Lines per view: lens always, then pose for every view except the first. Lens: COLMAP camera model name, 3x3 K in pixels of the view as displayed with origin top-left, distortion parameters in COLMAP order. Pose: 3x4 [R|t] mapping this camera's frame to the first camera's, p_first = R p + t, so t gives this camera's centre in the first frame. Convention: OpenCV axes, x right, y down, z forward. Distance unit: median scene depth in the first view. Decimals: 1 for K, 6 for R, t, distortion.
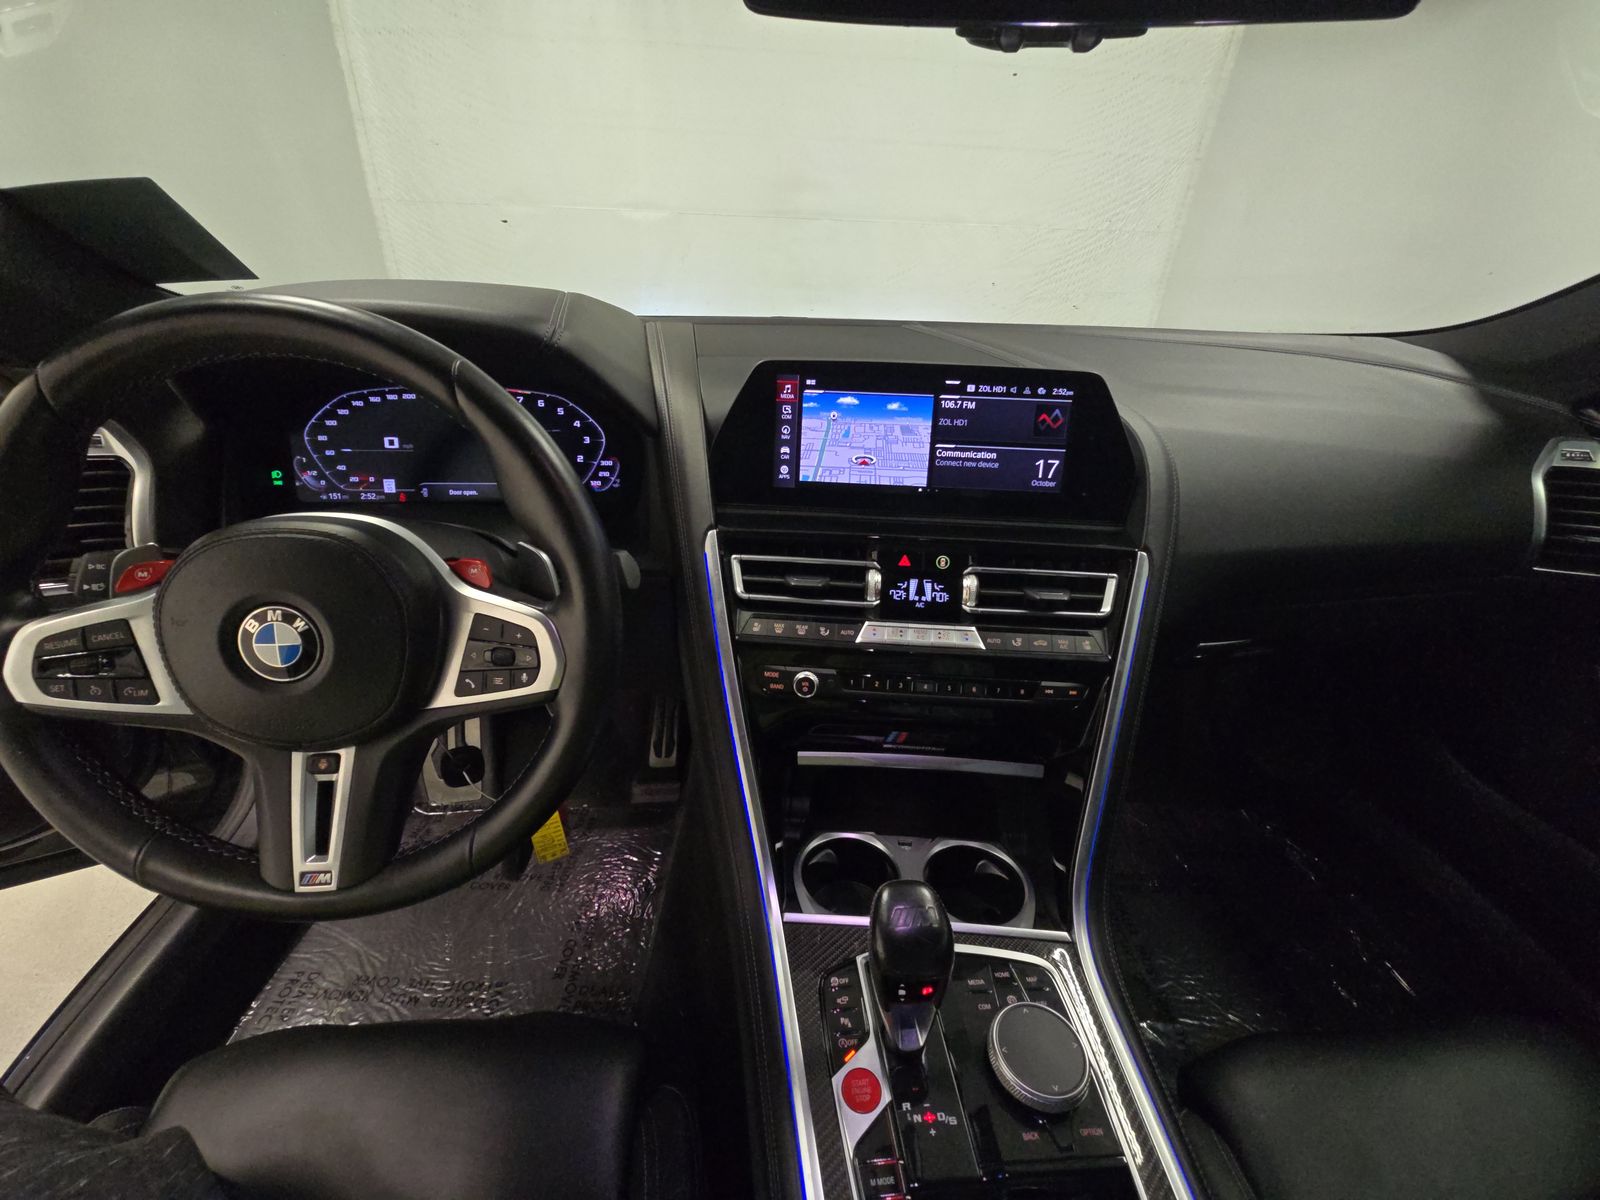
lens RADIAL K [[634.8, 0, 746.6], [0, 634.8, 594.9], [0, 0, 1]] dist [0.017674, -0.000551]
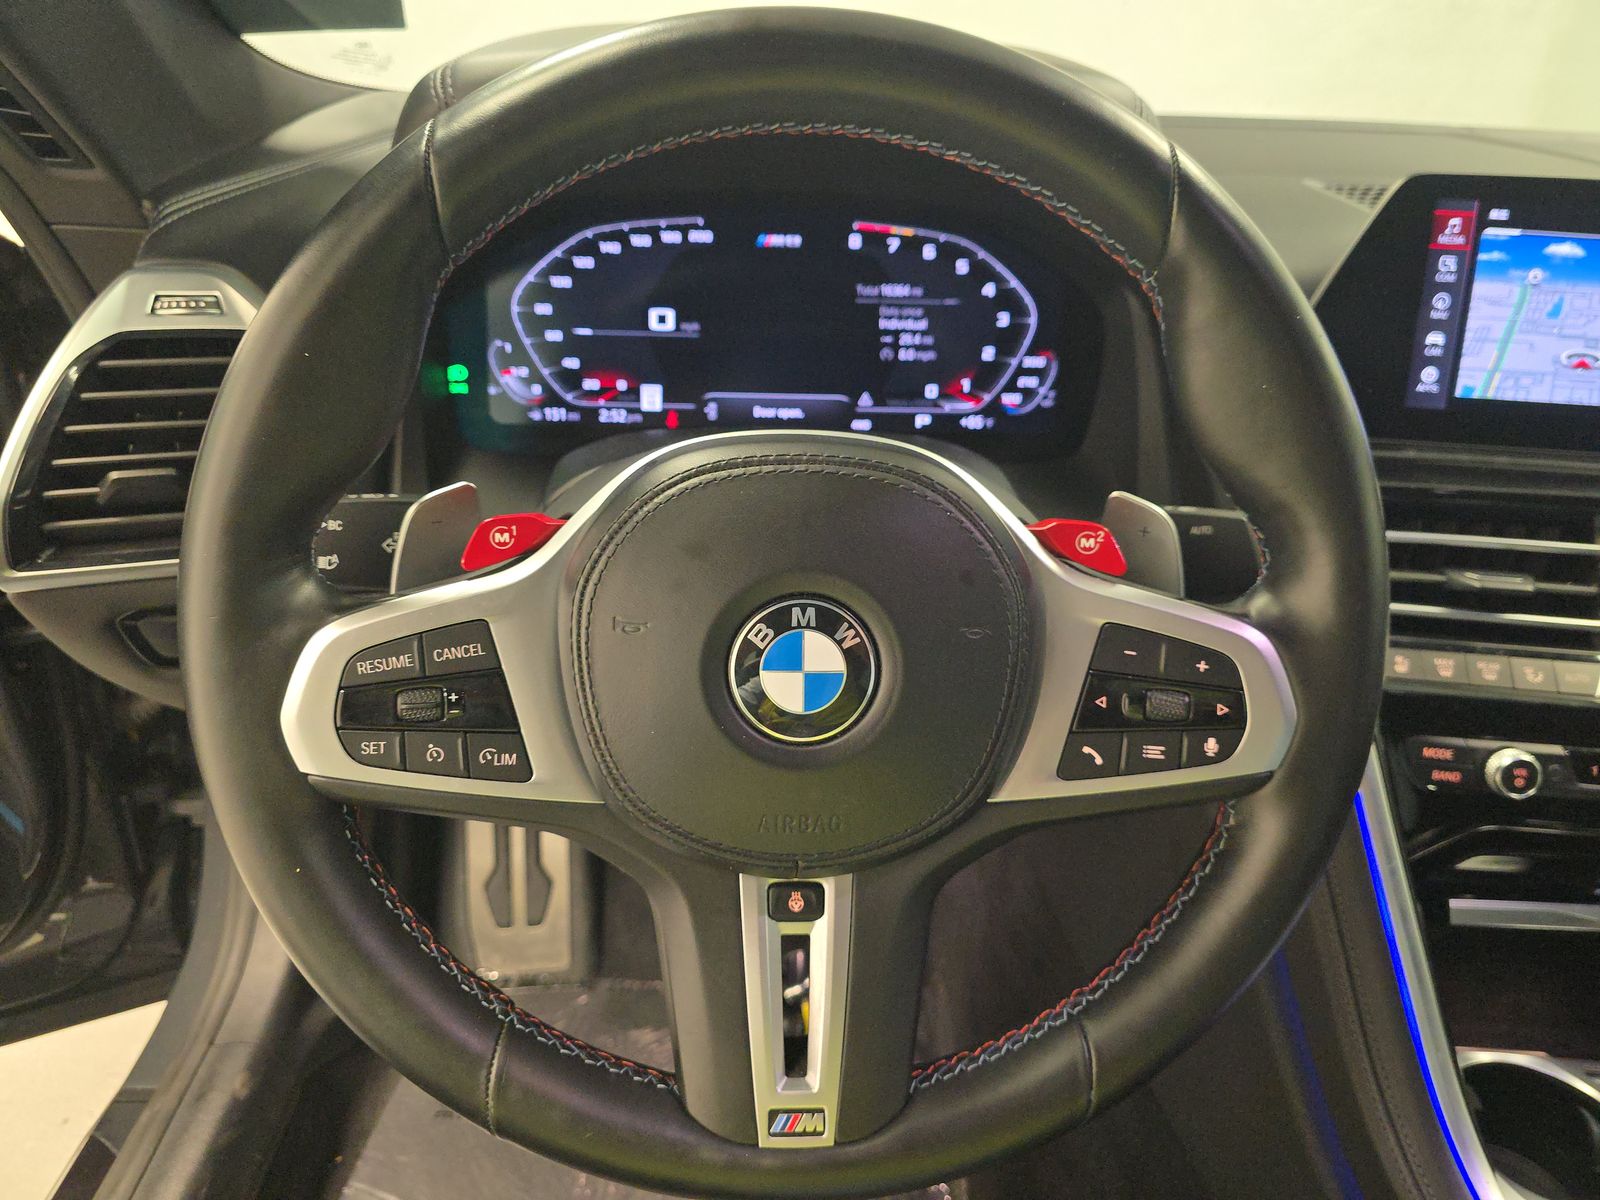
lens RADIAL K [[1089.8, 0, 789.0], [0, 1089.8, 595.5], [0, 0, 1]] dist [0.024909, -0.024250]
pose [[0.999816, 0.018538, -0.004986, -0.478449], [-0.018653, 0.999535, -0.024133, 0.023437], [0.004537, 0.024221, 0.999696, 0.067758]]
